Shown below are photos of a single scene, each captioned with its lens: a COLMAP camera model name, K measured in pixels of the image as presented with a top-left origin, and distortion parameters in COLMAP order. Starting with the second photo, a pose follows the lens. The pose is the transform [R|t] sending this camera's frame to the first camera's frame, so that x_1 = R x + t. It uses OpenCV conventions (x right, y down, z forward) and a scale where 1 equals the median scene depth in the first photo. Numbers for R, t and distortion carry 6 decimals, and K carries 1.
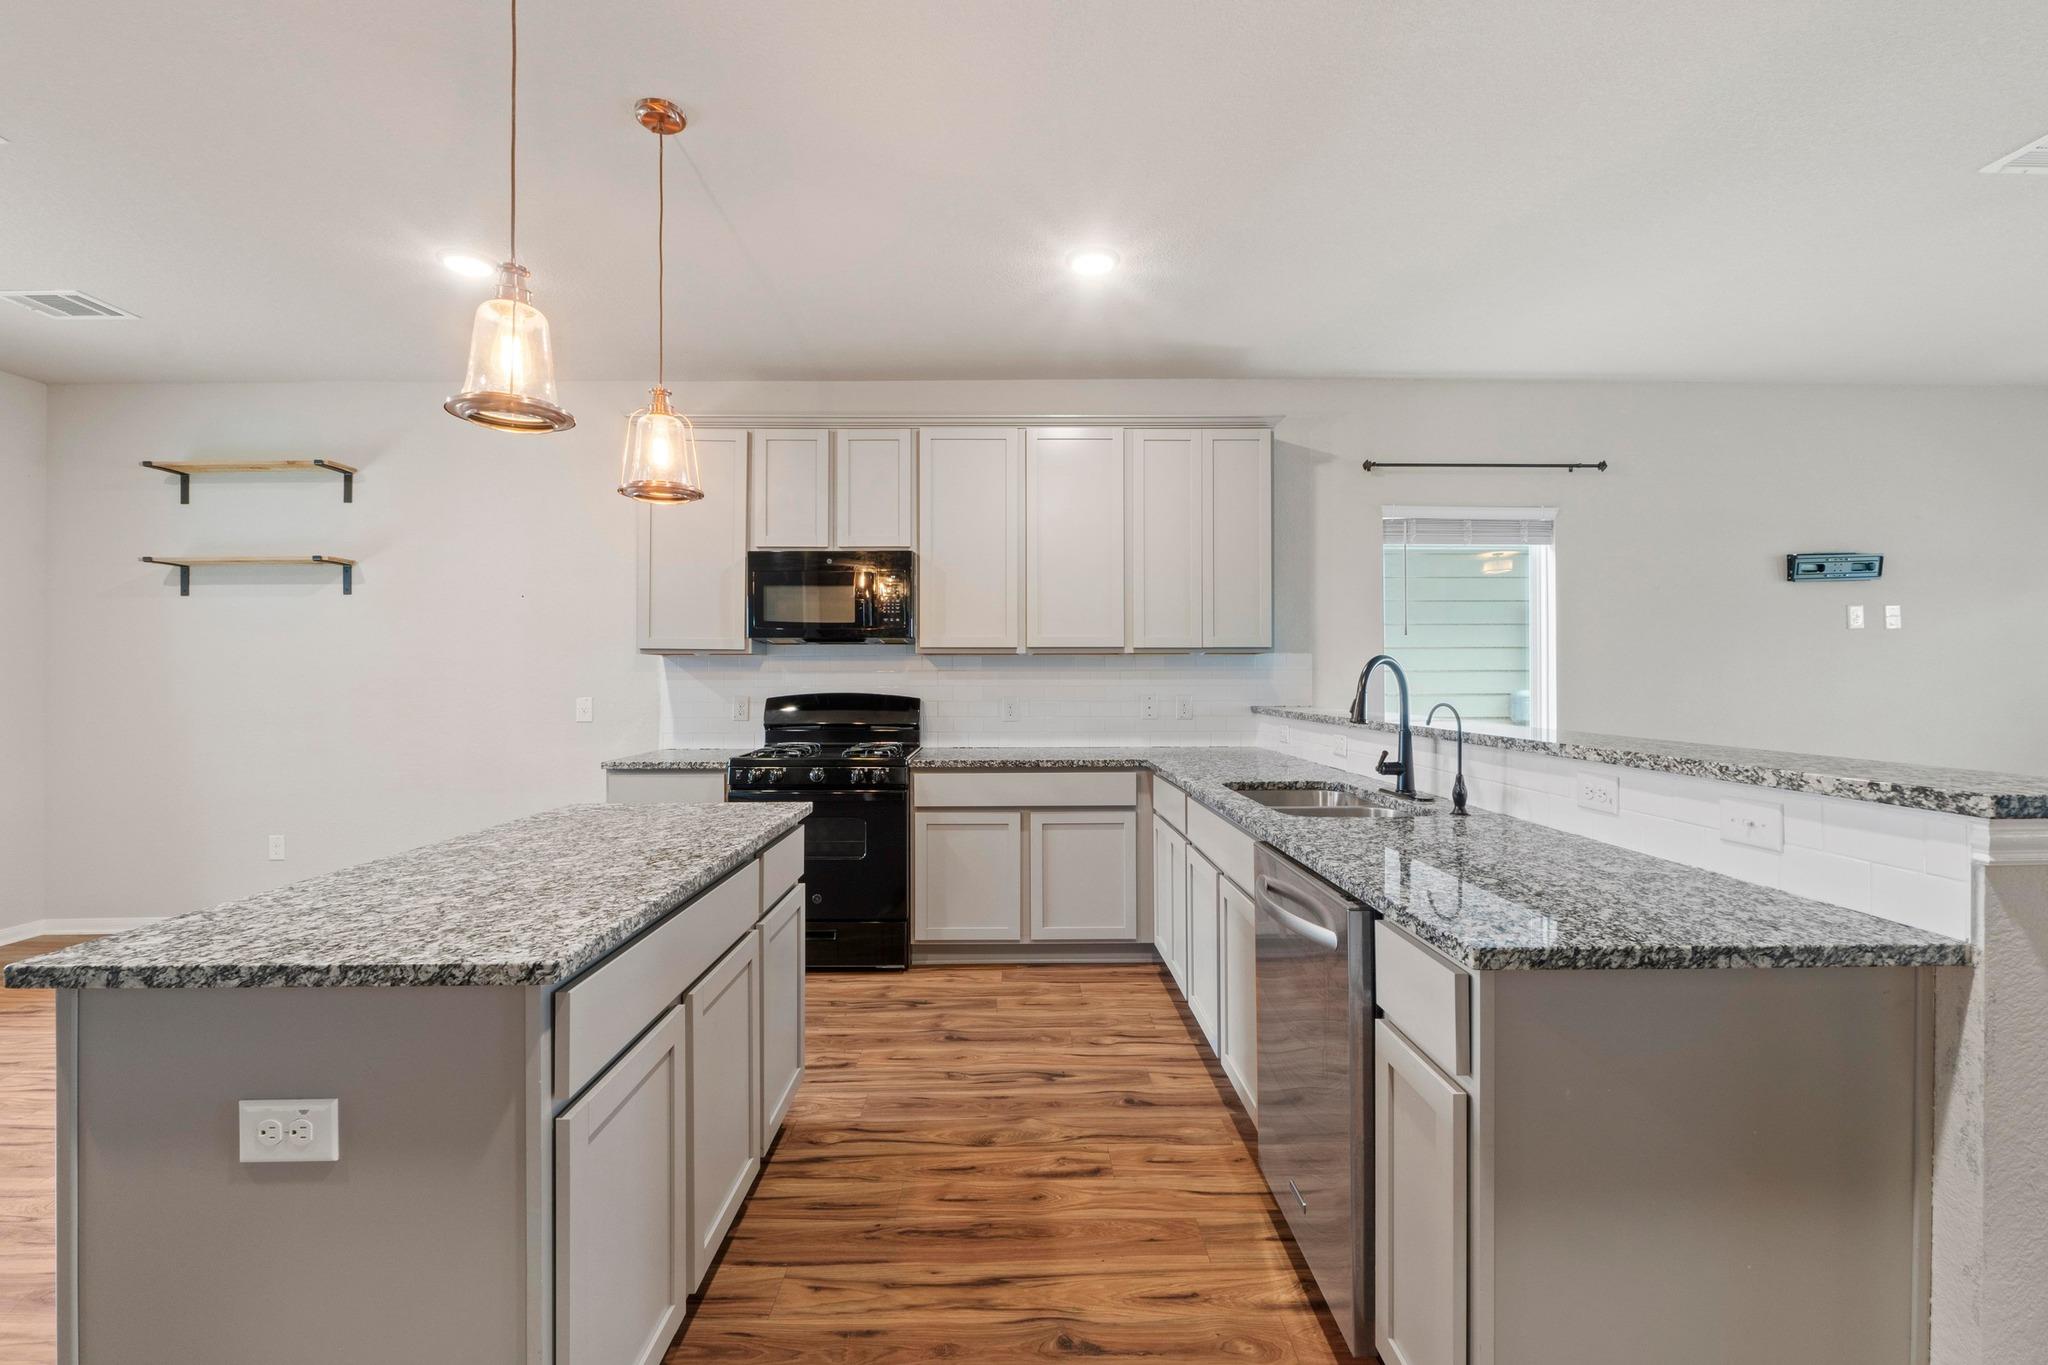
lens RADIAL K [[879.5, 0, 1020.2], [0, 879.5, 671.2], [0, 0, 1]] dist [-0.007525, 0.000945]
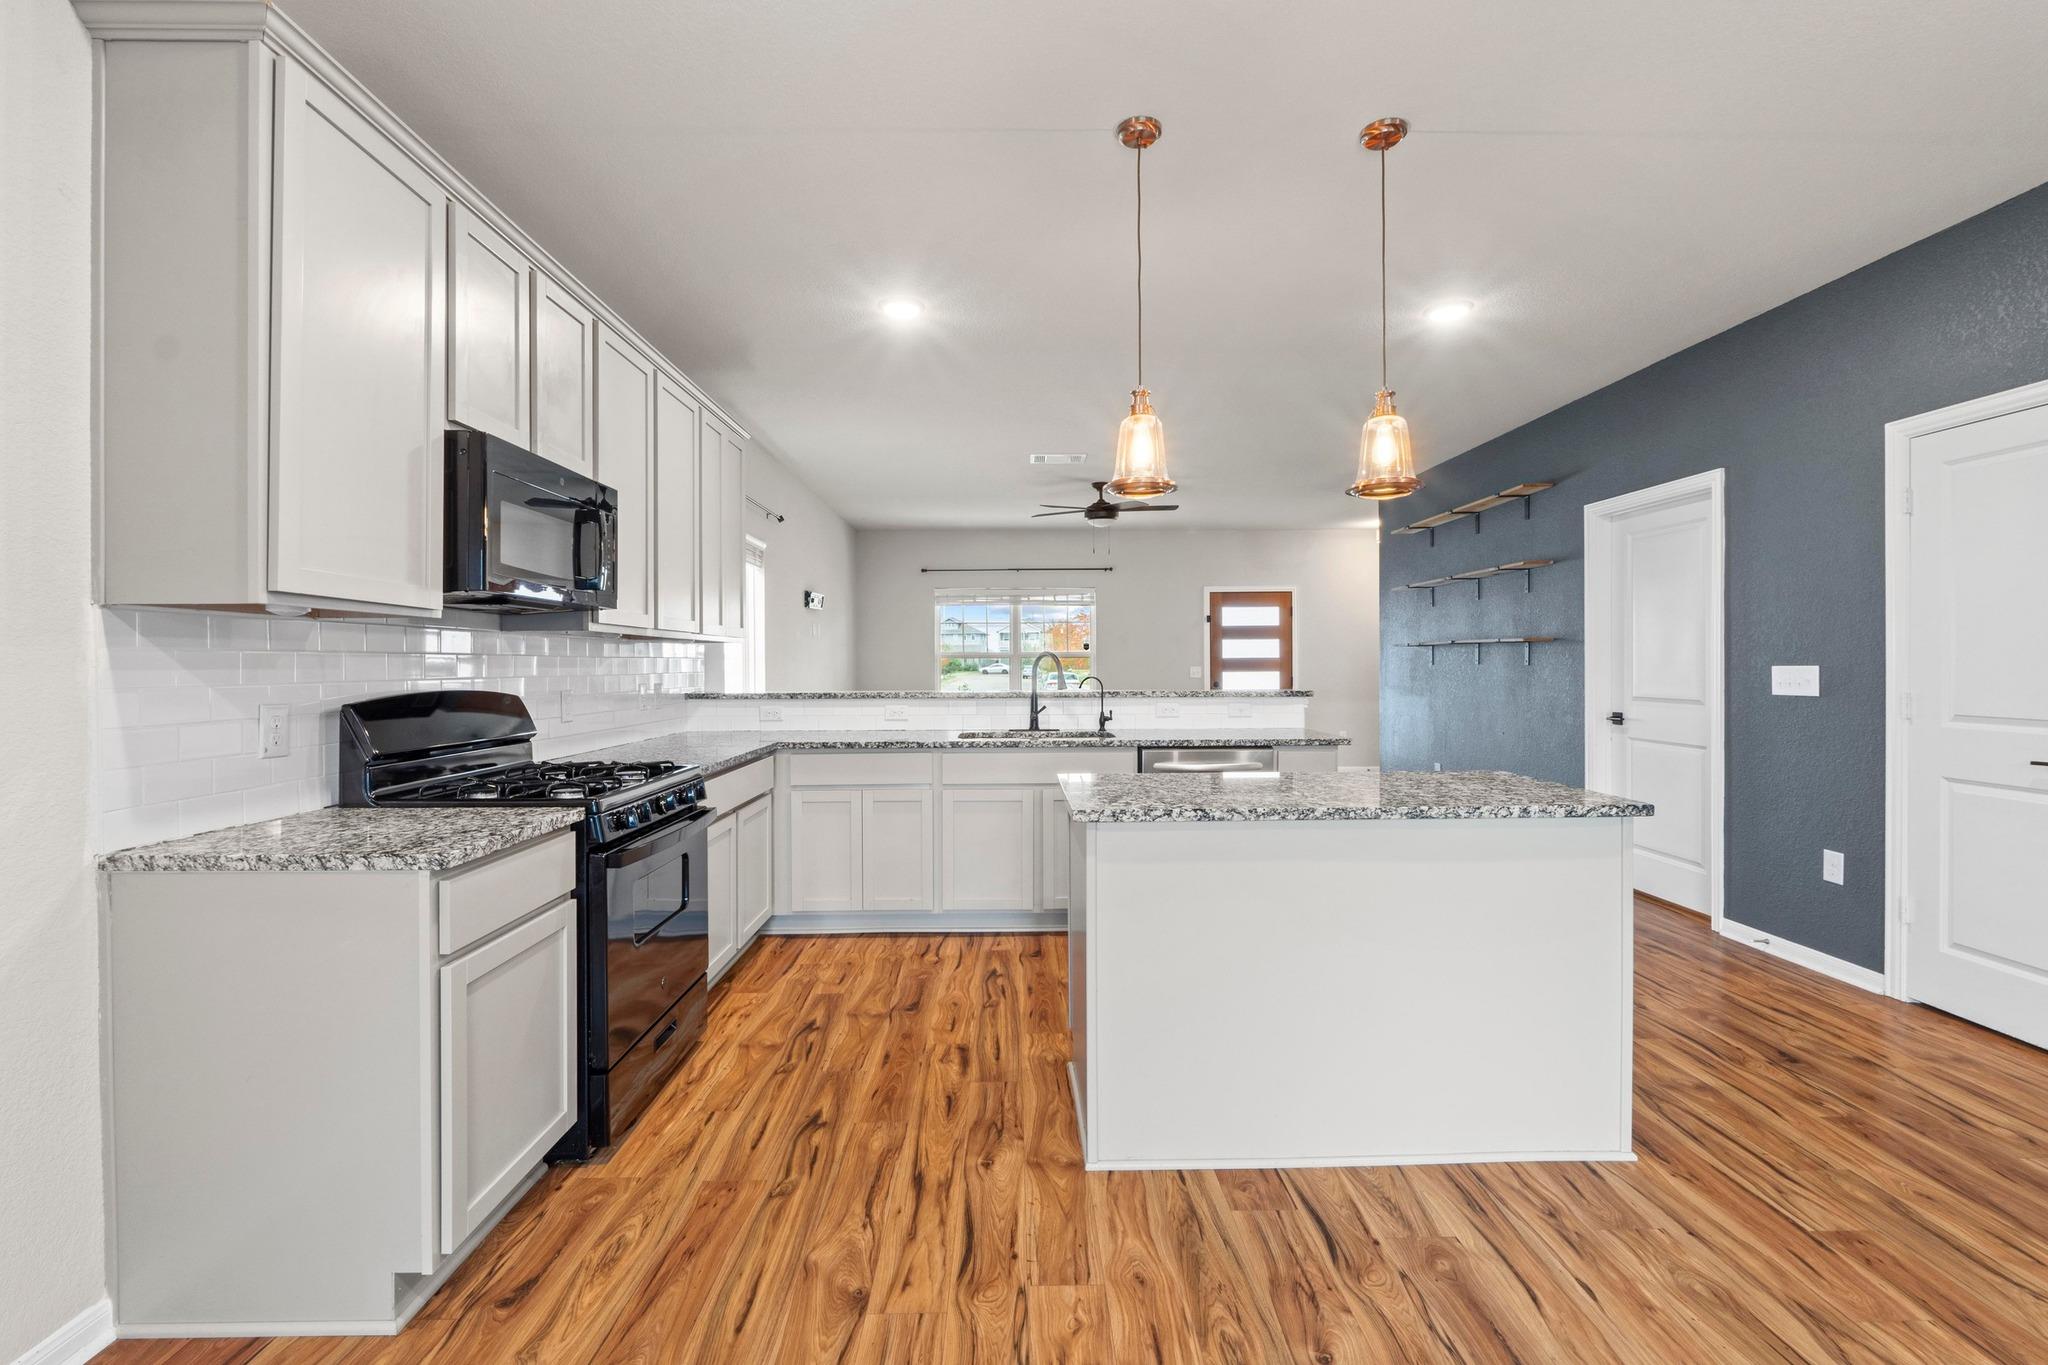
lens RADIAL K [[879.5, 0, 1024.8], [0, 879.5, 667.4], [0, 0, 1]] dist [-0.007525, 0.000945]
pose [[-0.009106, -0.000334, 0.999958, -0.855095], [-0.002724, 0.999996, 0.000309, 0.009195], [-0.999955, -0.002722, -0.009107, 0.667382]]
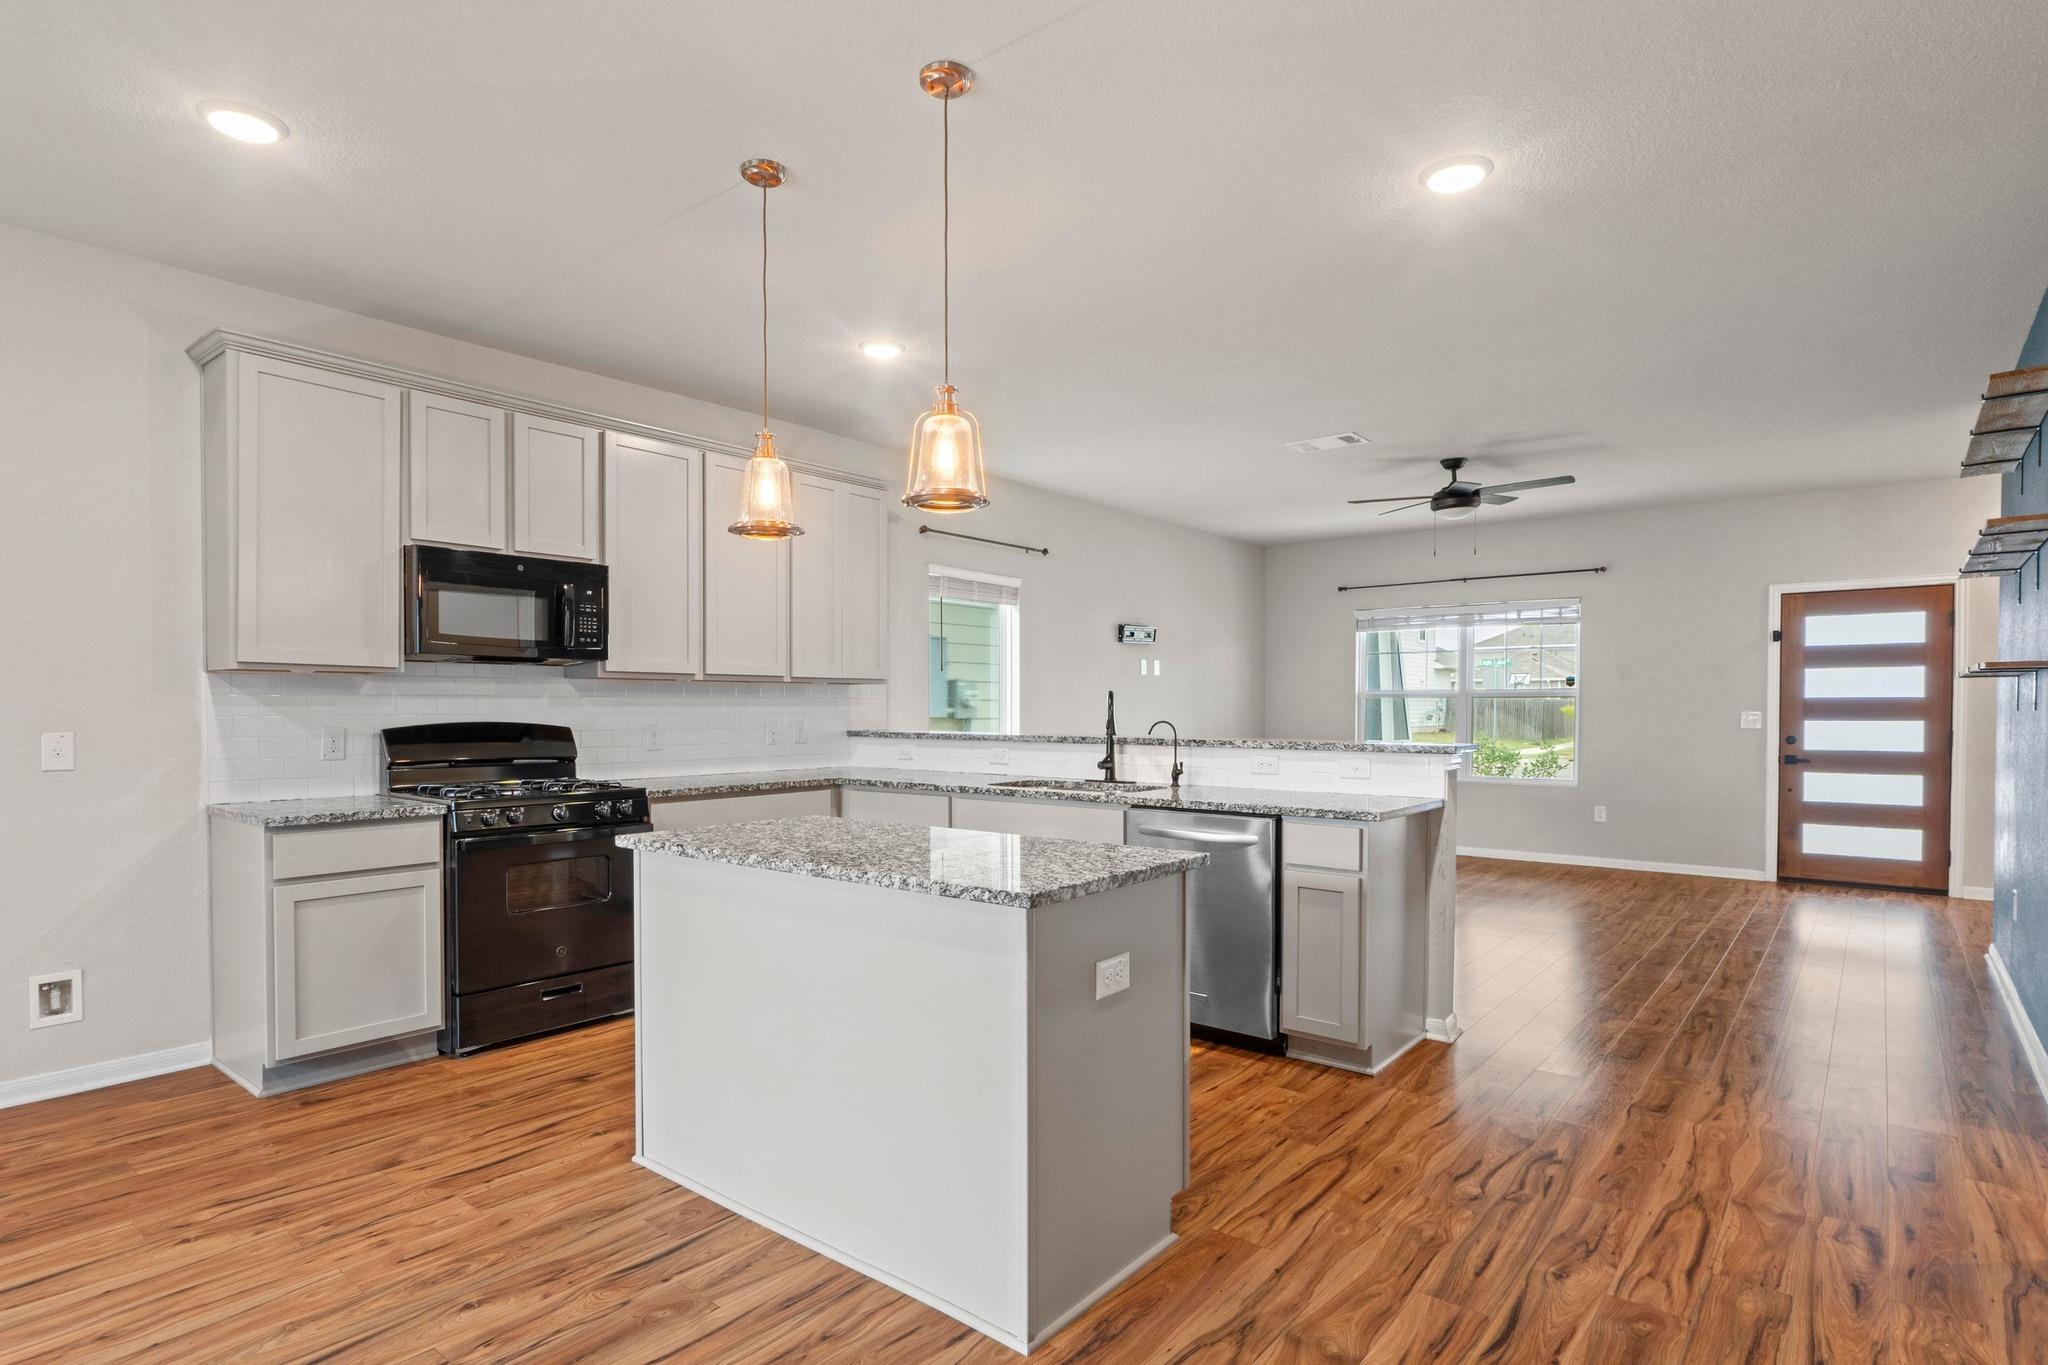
lens RADIAL K [[1059.1, 0, 1020.8], [0, 1059.1, 721.2], [0, 0, 1]] dist [-0.007497, 0.001427]
pose [[0.637149, -0.007902, 0.770700, -0.702103], [-0.007850, 0.999829, 0.016741, 0.003595], [-0.770700, -0.016717, 0.636978, -0.037819]]
